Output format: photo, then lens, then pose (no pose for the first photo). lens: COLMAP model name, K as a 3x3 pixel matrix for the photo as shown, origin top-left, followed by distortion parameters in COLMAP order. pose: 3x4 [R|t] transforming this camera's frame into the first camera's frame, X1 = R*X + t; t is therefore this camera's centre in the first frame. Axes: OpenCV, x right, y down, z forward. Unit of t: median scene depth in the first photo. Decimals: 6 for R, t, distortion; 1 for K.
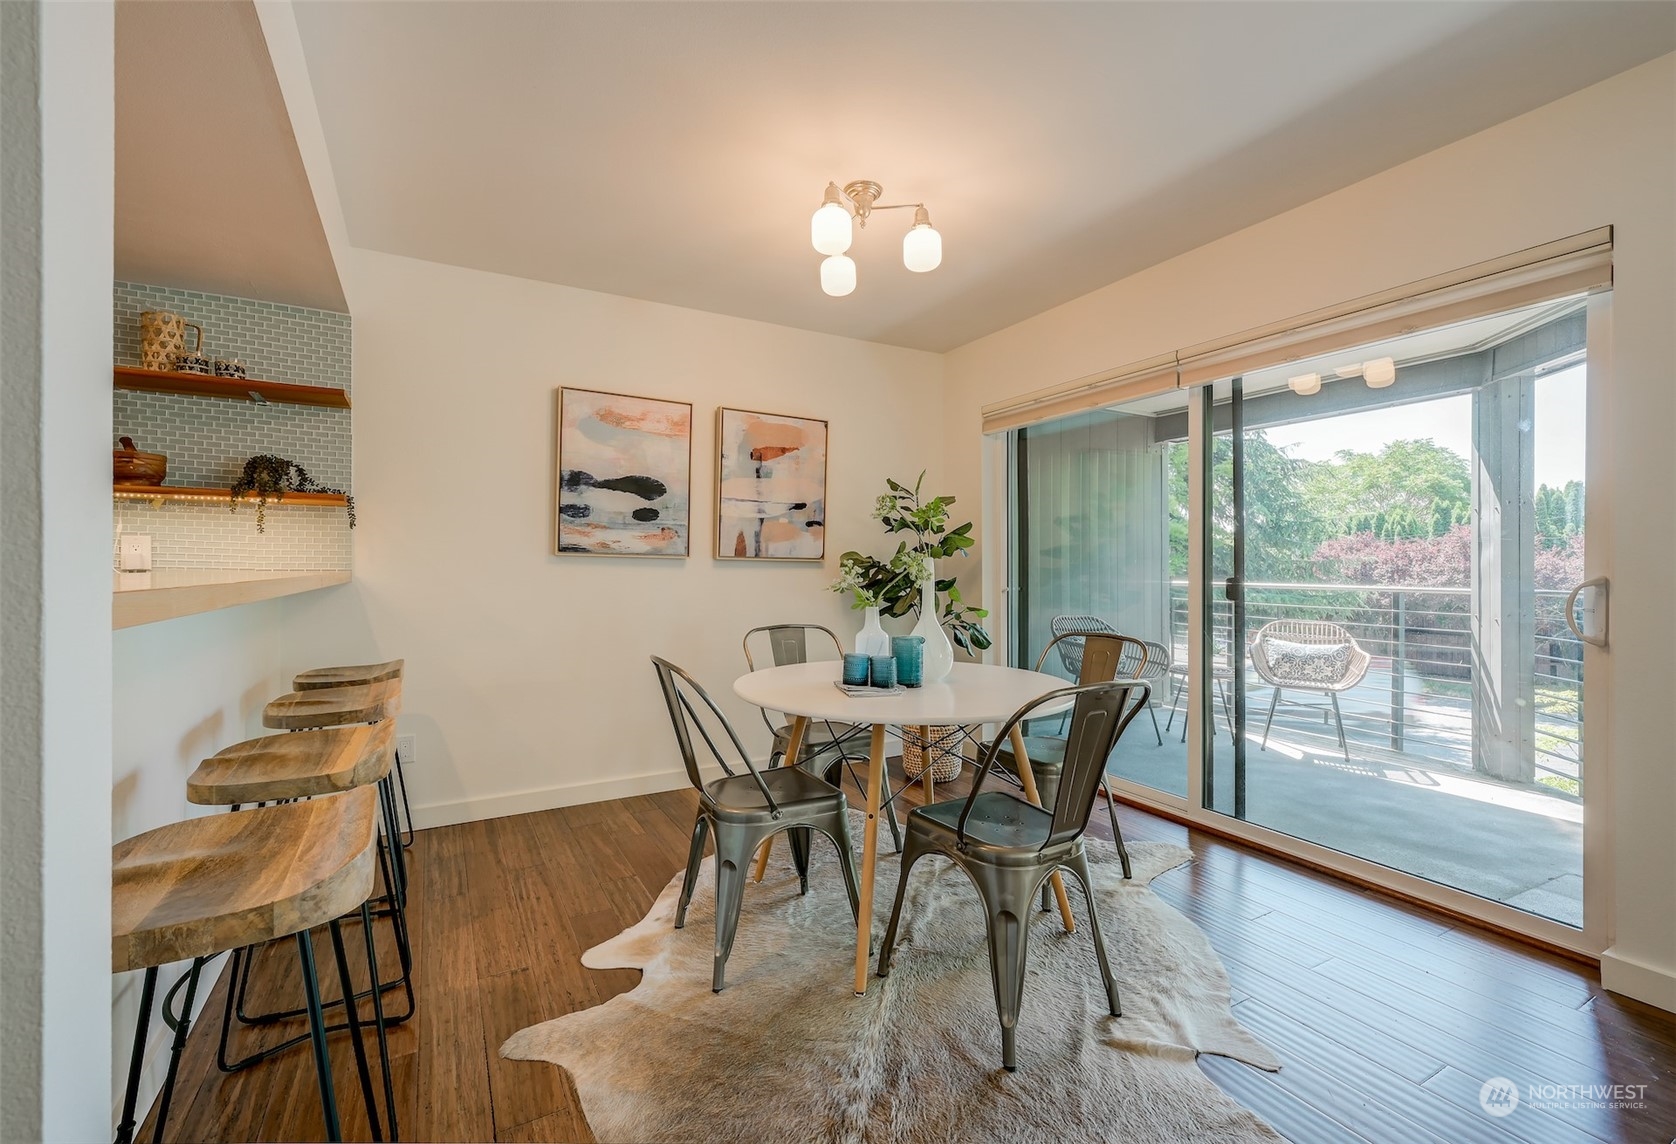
lens RADIAL K [[736.5, 0, 814.4], [0, 736.5, 585.3], [0, 0, 1]] dist [-0.000929, 0.000116]
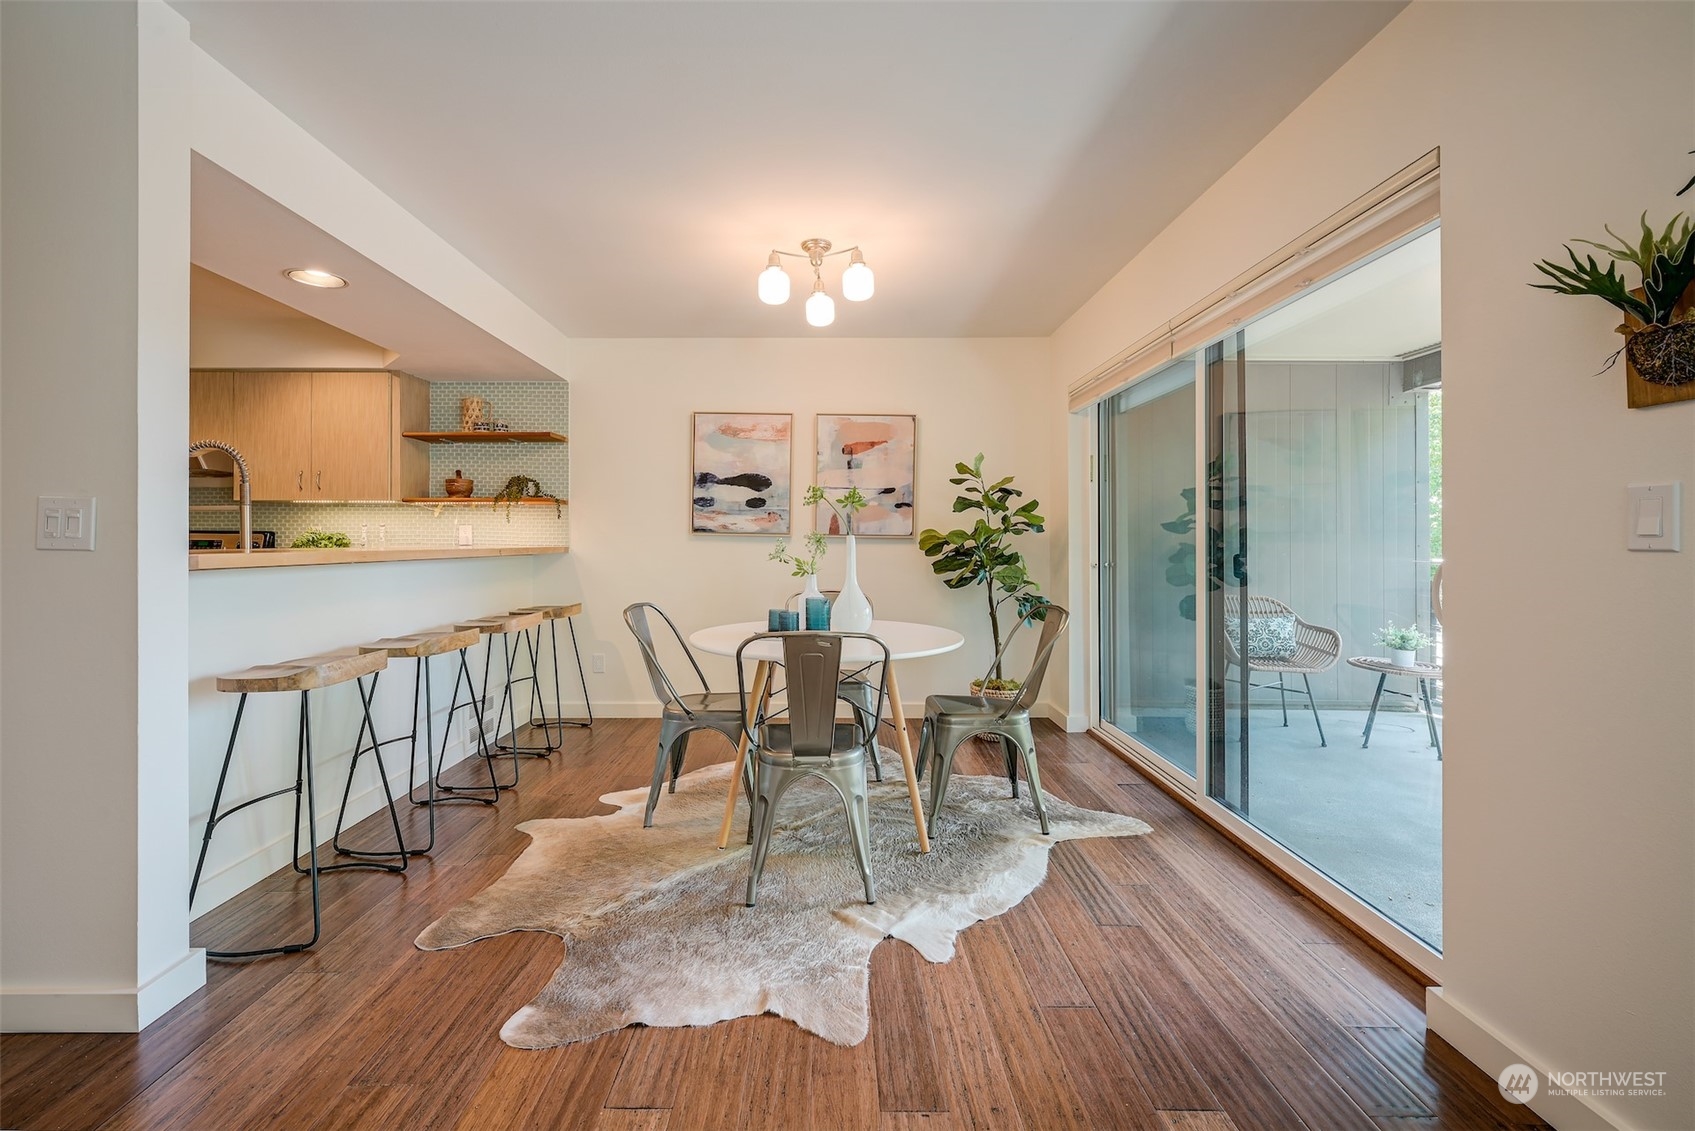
lens RADIAL K [[736.2, 0, 836.1], [0, 736.2, 565.3], [0, 0, 1]] dist [-0.000602, 0.000349]
pose [[0.866759, 0.014628, -0.498512, 0.551137], [-0.010362, 0.999882, 0.011323, -0.001688], [0.498619, -0.004648, 0.866809, -0.060205]]
